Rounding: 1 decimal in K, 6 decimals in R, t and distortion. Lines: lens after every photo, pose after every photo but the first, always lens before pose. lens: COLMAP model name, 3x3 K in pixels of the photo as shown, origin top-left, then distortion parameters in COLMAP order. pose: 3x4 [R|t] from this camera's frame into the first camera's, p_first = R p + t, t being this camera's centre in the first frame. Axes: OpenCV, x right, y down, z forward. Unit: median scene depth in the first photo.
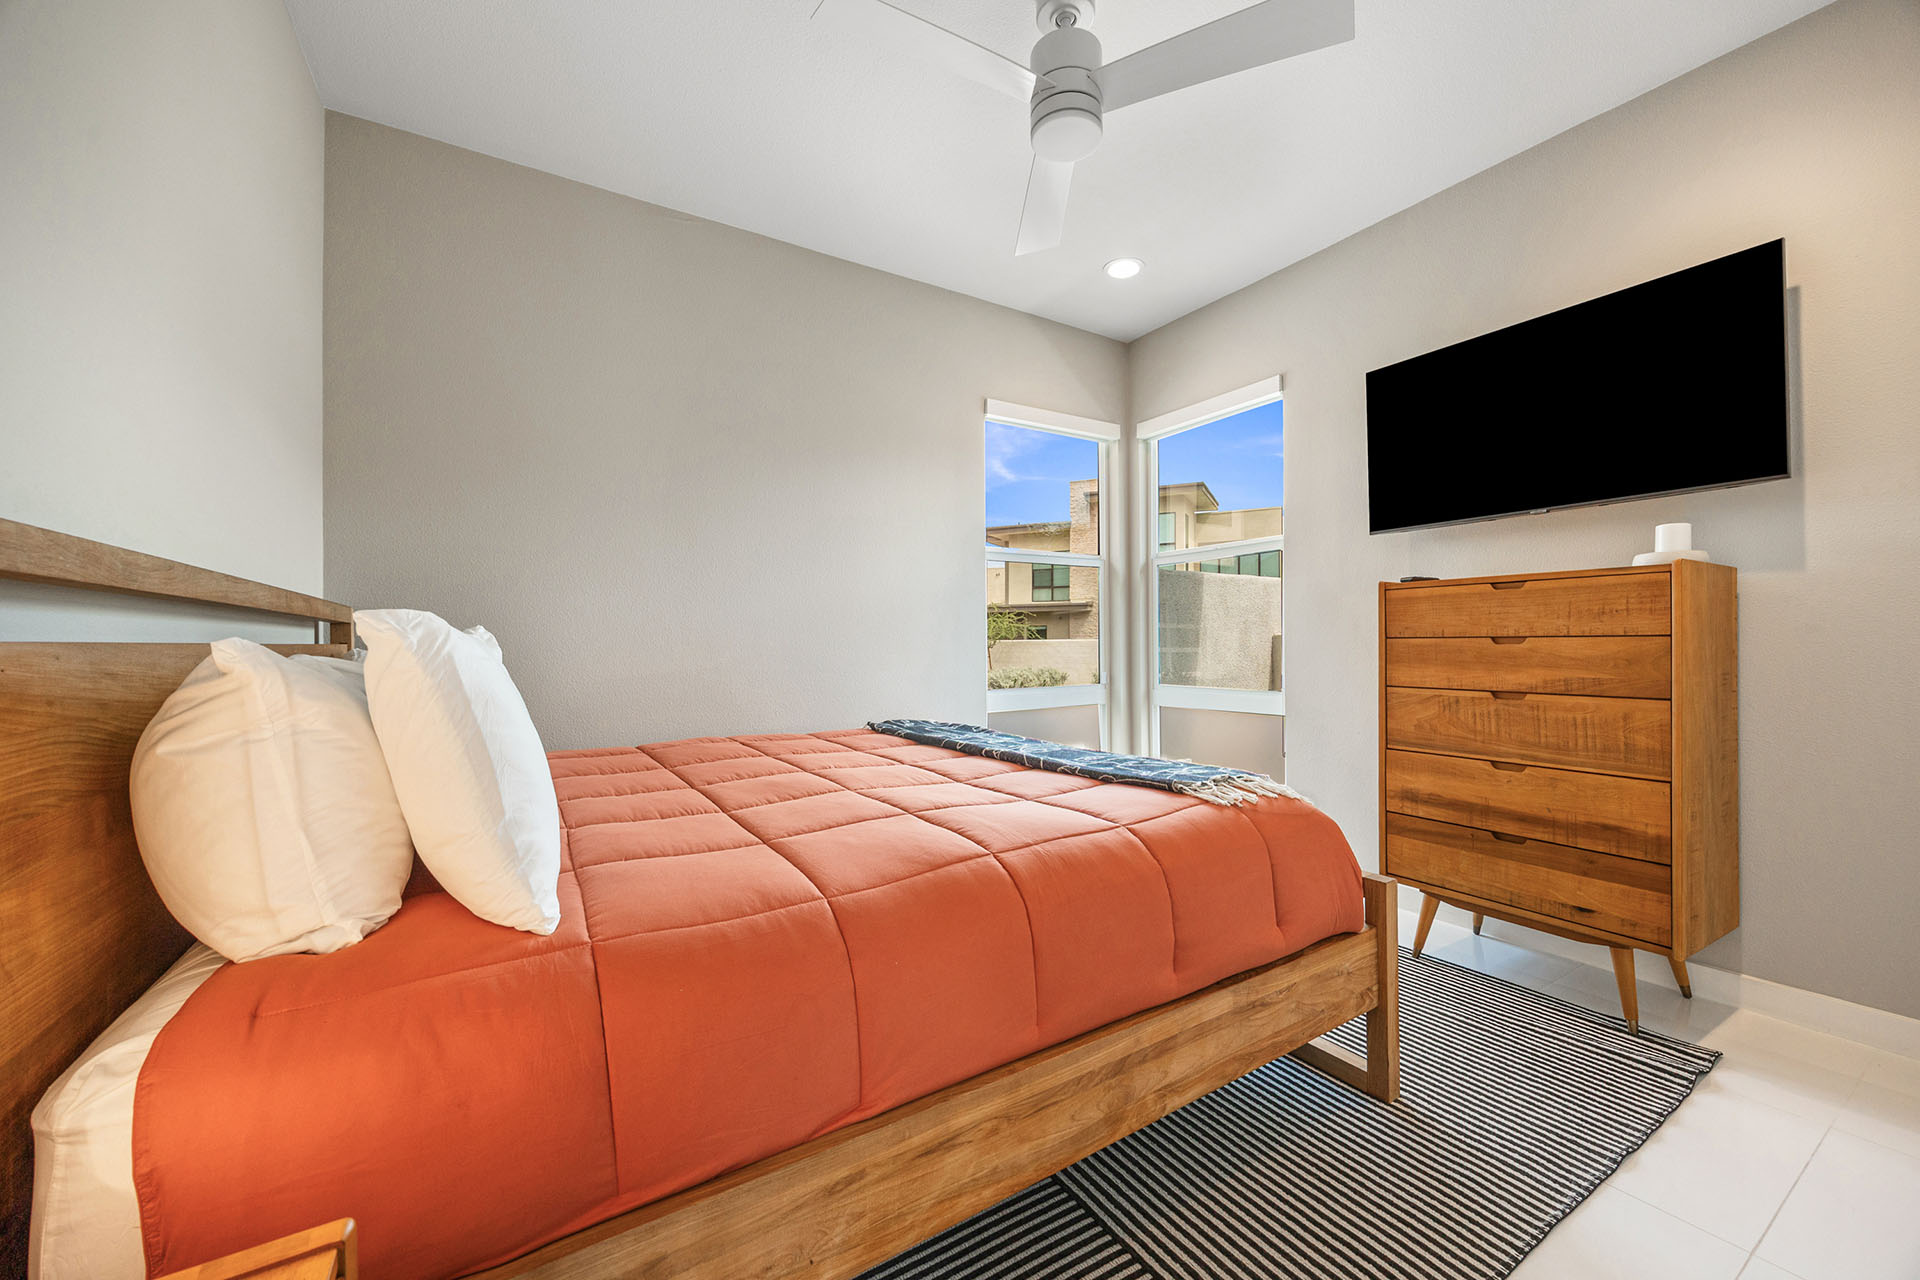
lens RADIAL K [[754.6, 0, 964.1], [0, 754.6, 639.9], [0, 0, 1]] dist [-0.003210, -0.000472]
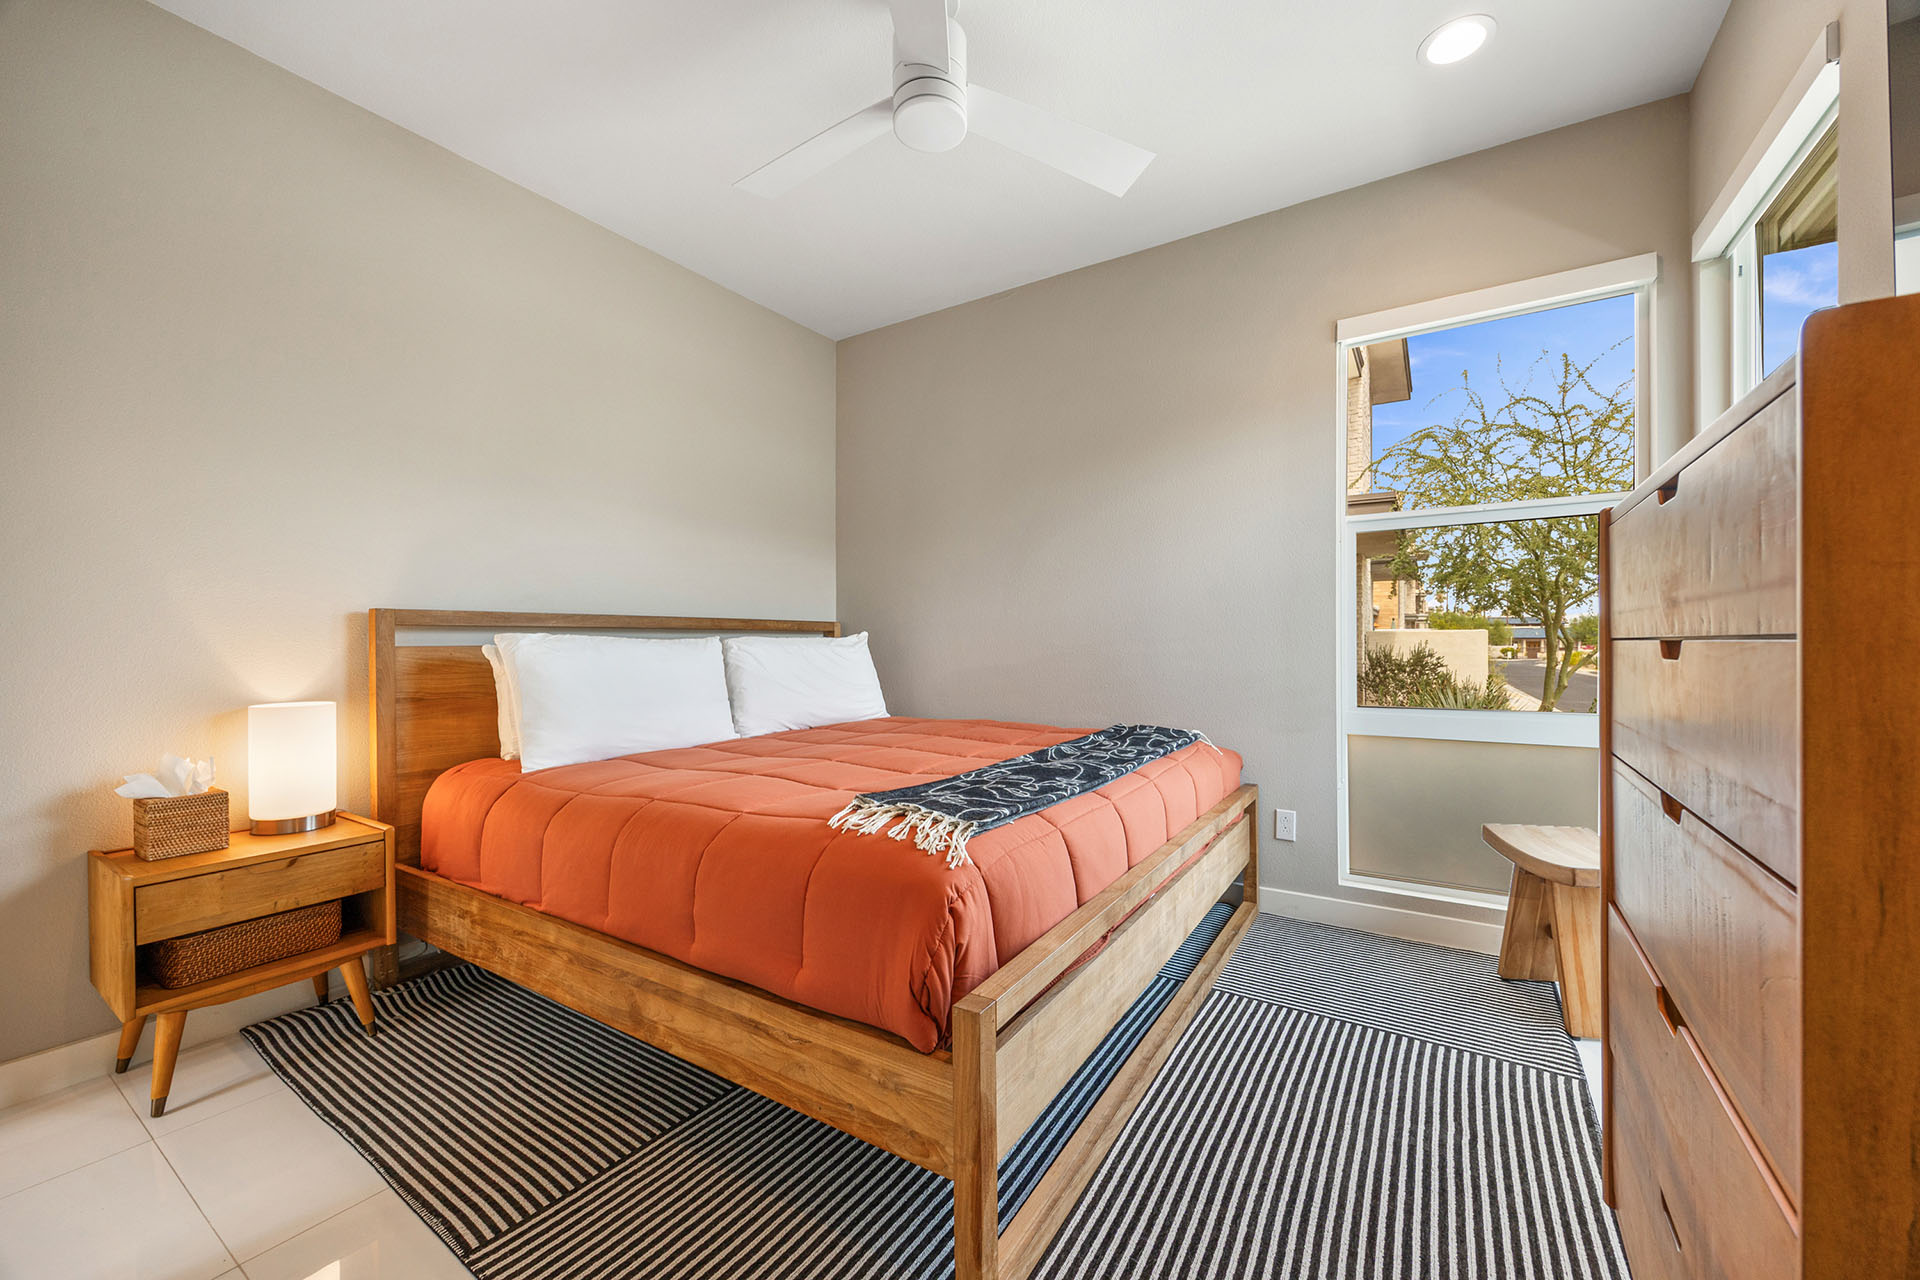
lens RADIAL K [[754.6, 0, 964.1], [0, 754.6, 639.9], [0, 0, 1]] dist [-0.003210, -0.000472]
pose [[0.404635, -0.001603, -0.914477, 1.396802], [0.004817, 0.999988, 0.000378, -0.008419], [0.914466, -0.004558, 0.404638, 0.867518]]
